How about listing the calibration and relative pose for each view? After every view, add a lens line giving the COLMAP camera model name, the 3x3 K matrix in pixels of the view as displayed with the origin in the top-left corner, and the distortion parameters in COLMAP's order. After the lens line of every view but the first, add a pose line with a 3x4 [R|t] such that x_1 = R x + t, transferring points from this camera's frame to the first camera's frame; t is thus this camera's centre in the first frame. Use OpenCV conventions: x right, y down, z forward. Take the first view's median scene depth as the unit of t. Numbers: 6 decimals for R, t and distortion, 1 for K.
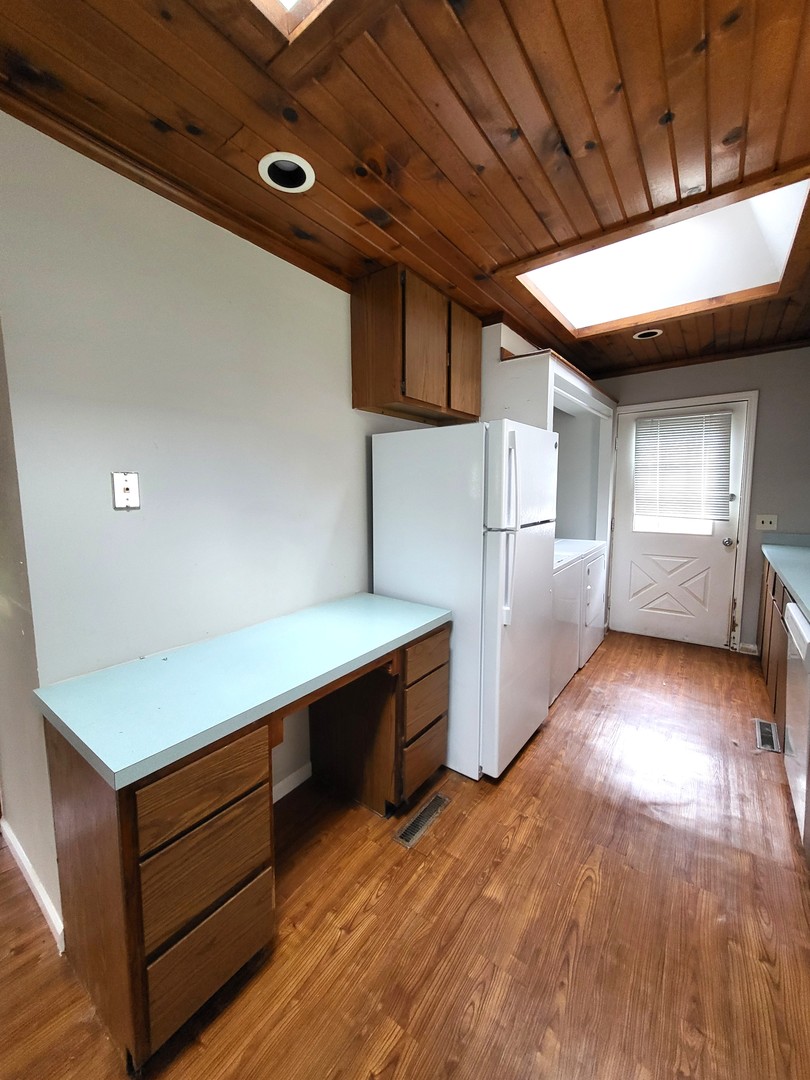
lens RADIAL K [[427.0, 0, 395.9], [0, 427.0, 536.9], [0, 0, 1]] dist [0.003267, 0.000522]
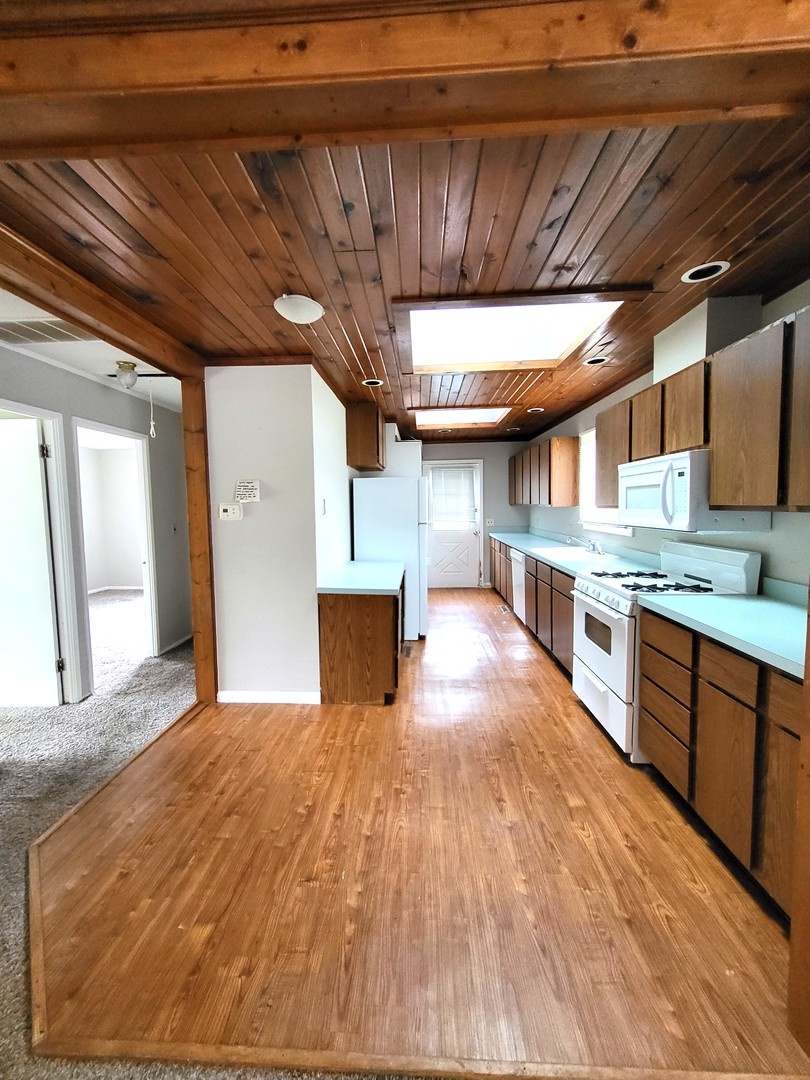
lens RADIAL K [[427.0, 0, 399.8], [0, 427.0, 536.2], [0, 0, 1]] dist [0.003267, 0.000522]
pose [[0.830469, -0.042213, 0.555463, -0.638506], [0.067936, 0.997357, -0.025775, 0.055944], [-0.552906, 0.059141, 0.831142, -0.466528]]
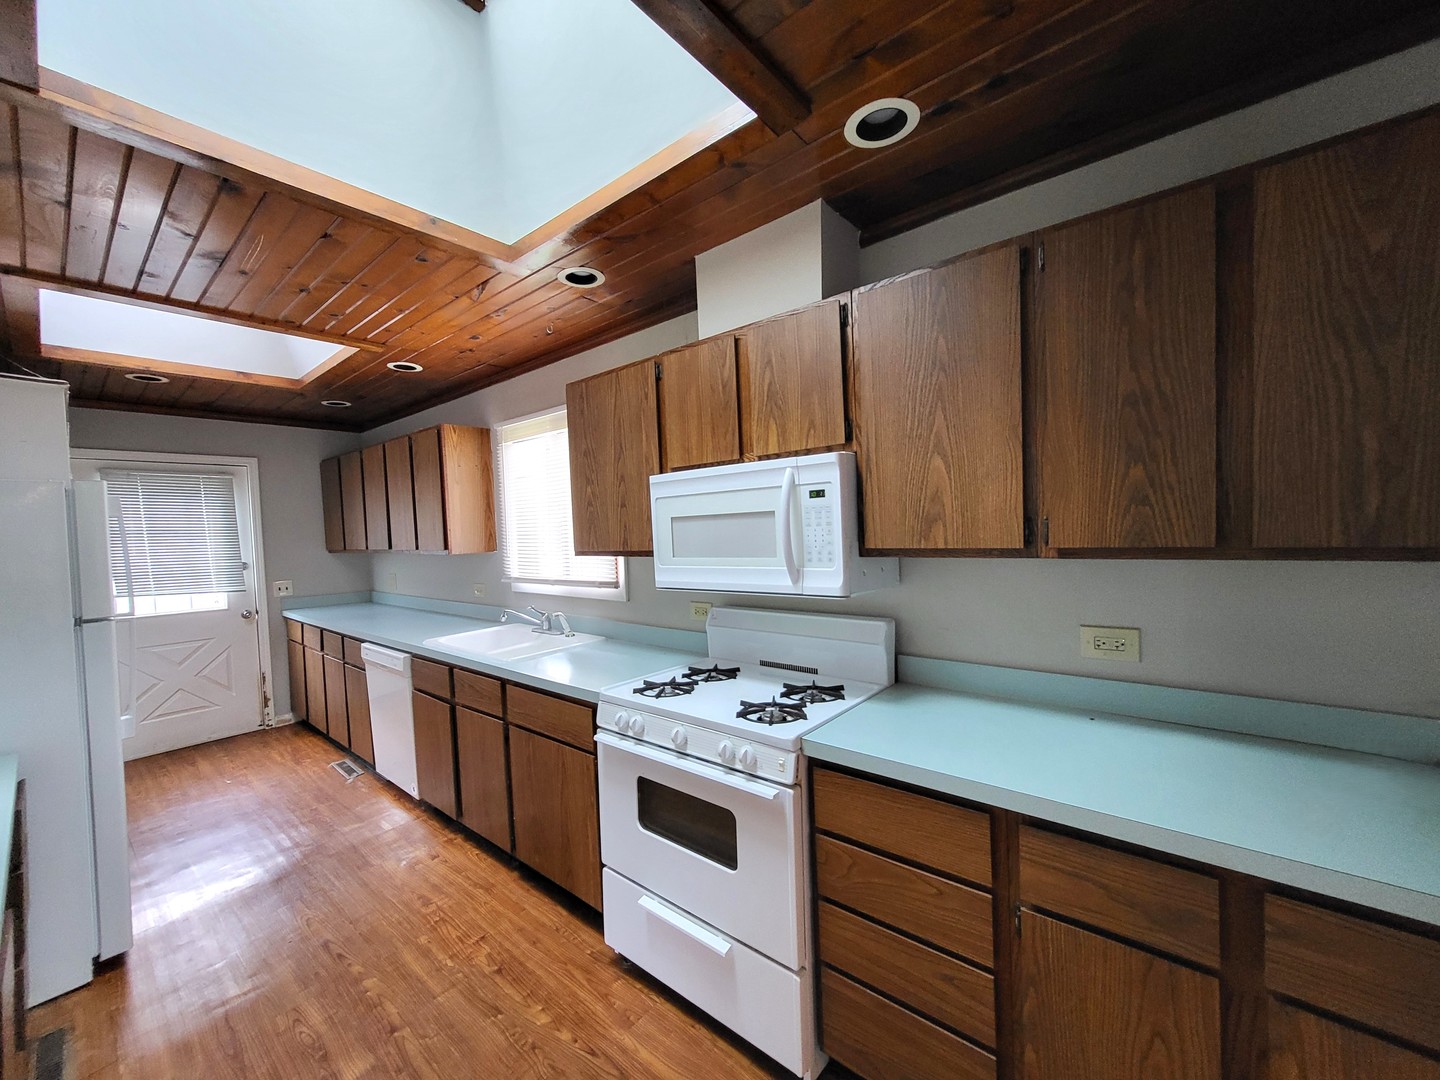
lens RADIAL K [[569.3, 0, 715.3], [0, 569.3, 550.3], [0, 0, 1]] dist [0.003267, 0.000522]
pose [[0.063201, -0.026336, 0.997653, -0.401606], [0.143877, 0.989449, 0.017005, 0.000399], [-0.987575, 0.142465, 0.066323, -0.106371]]
